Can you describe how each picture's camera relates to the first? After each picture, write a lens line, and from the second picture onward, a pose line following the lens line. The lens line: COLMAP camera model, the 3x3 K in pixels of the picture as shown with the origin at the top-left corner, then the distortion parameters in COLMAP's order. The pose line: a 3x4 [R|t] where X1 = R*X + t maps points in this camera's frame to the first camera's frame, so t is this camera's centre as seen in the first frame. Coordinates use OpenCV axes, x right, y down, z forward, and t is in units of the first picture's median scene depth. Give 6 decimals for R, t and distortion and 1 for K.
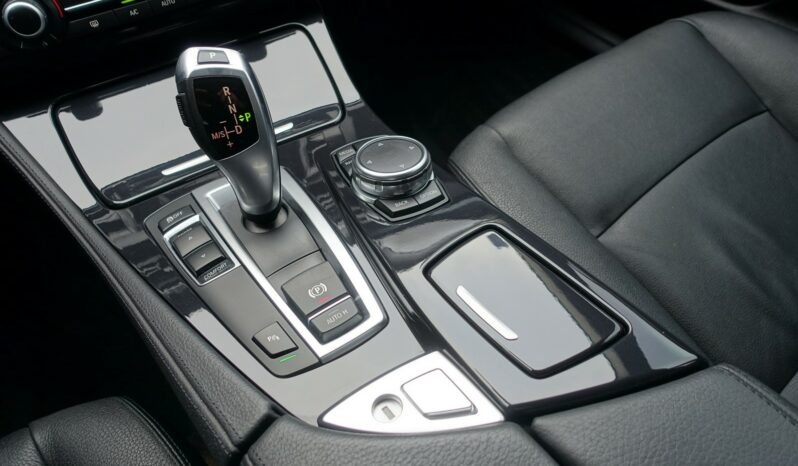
lens RADIAL K [[544.2, 0, 401.1], [0, 544.2, 230.7], [0, 0, 1]] dist [0.007169, -0.003611]
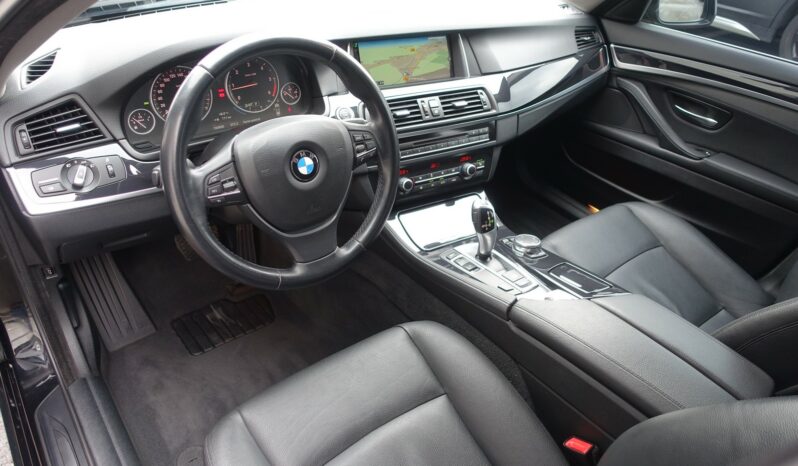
lens RADIAL K [[544.2, 0, 405.2], [0, 544.2, 229.6], [0, 0, 1]] dist [0.007169, -0.003611]
pose [[0.994024, 0.082098, 0.071953, -0.767320], [-0.058429, 0.956866, -0.284593, 0.585260], [-0.092214, 0.278688, 0.955944, -1.498345]]
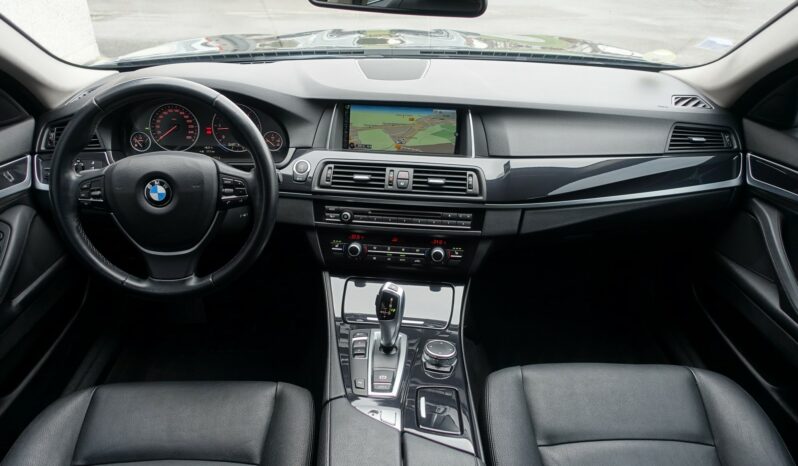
lens RADIAL K [[544.2, 0, 399.6], [0, 544.2, 229.4], [0, 0, 1]] dist [0.007169, -0.003611]
pose [[0.801967, 0.317093, -0.506262, 0.778343], [-0.482597, 0.843383, -0.236232, 0.065961], [0.352065, 0.433771, 0.829393, -1.133886]]
